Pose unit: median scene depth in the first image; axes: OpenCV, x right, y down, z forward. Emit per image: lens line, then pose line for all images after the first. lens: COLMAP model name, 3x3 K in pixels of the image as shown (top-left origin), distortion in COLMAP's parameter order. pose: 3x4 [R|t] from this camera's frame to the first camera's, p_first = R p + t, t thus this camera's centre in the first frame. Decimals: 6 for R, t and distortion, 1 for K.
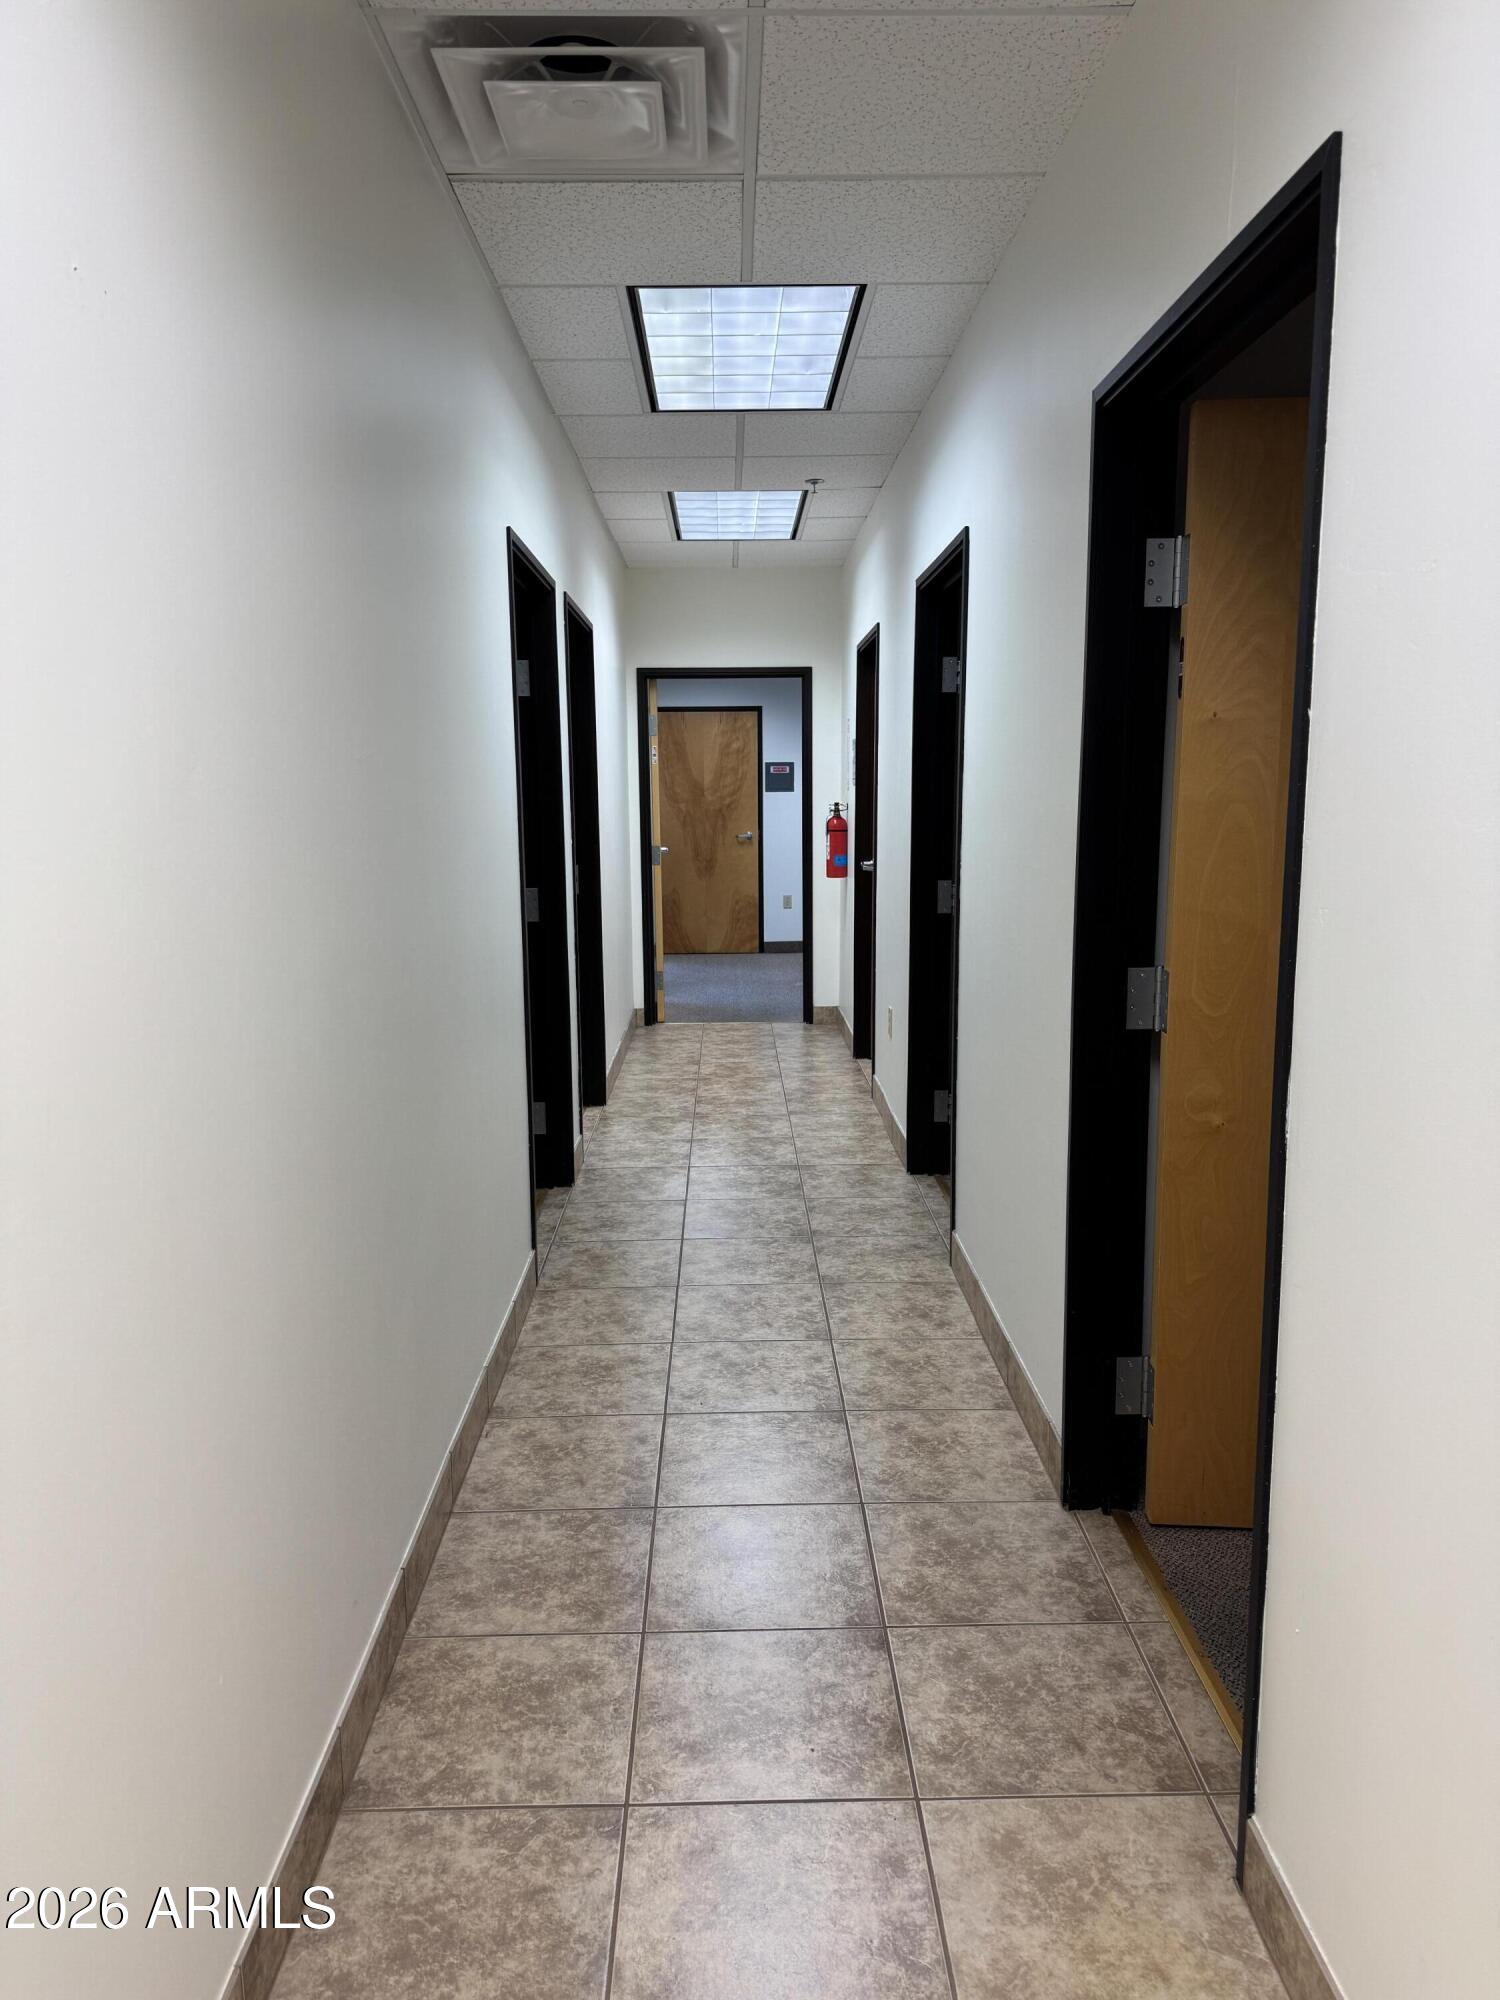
lens RADIAL K [[1409.4, 0, 748.2], [0, 1409.4, 1016.4], [0, 0, 1]] dist [0.020545, -0.036802]
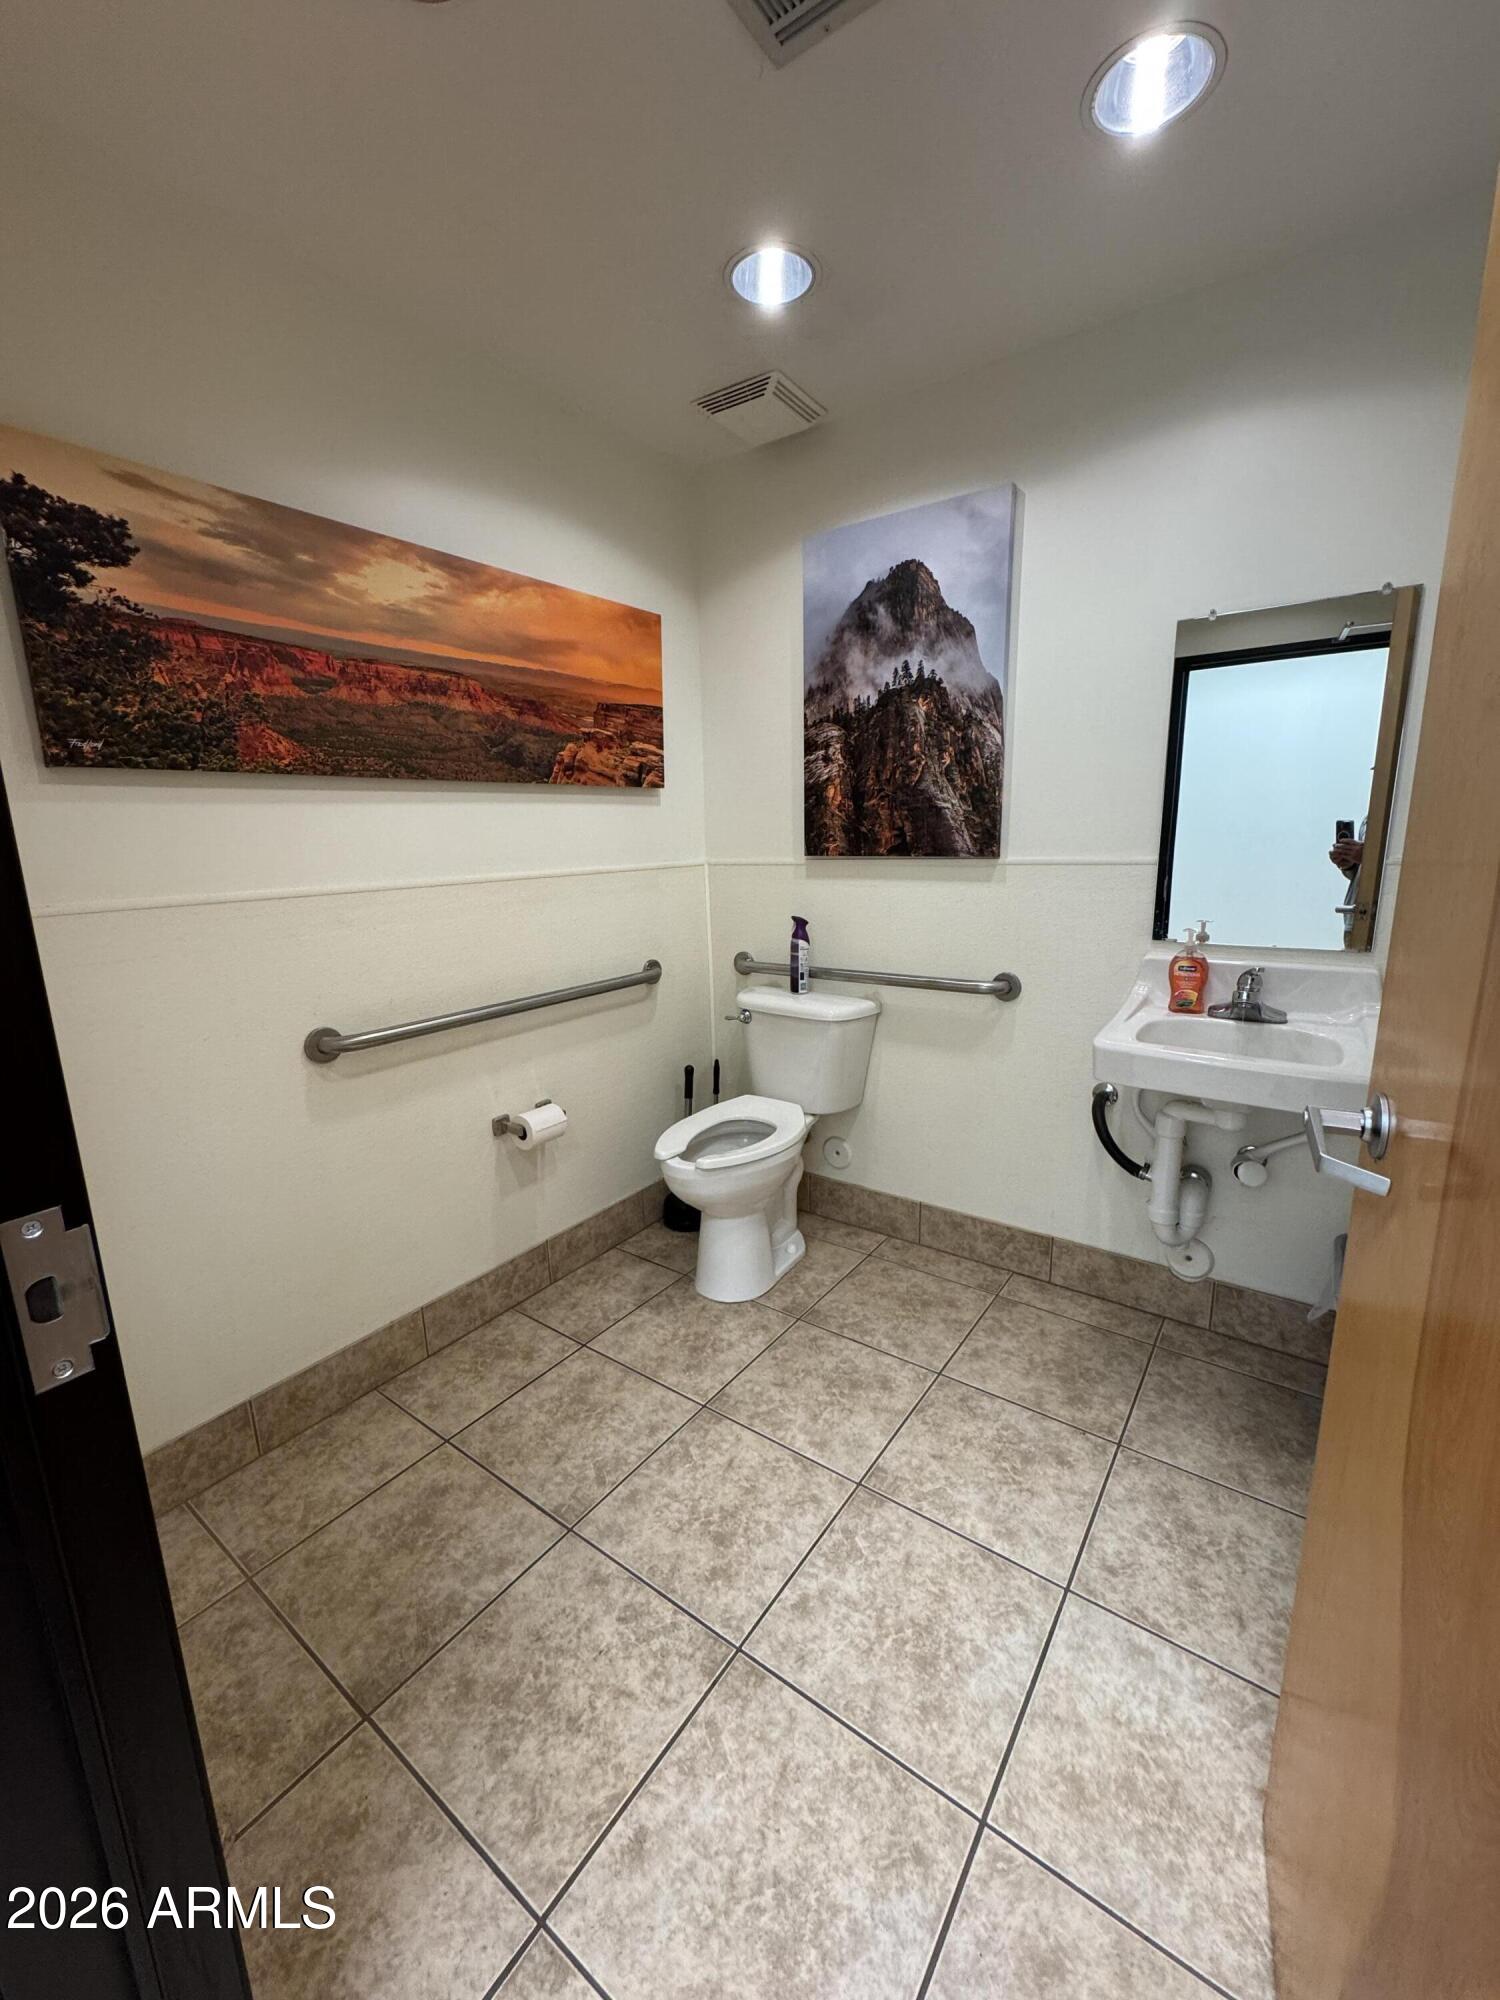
lens RADIAL K [[801.2, 0, 751.0], [0, 801.2, 1007.8], [0, 0, 1]] dist [0.000546, -0.000162]
pose [[-0.804559, -0.120559, 0.581507, -0.006430], [0.106562, 0.933978, 0.341070, -0.175678], [-0.584234, 0.336377, -0.738594, 1.312926]]
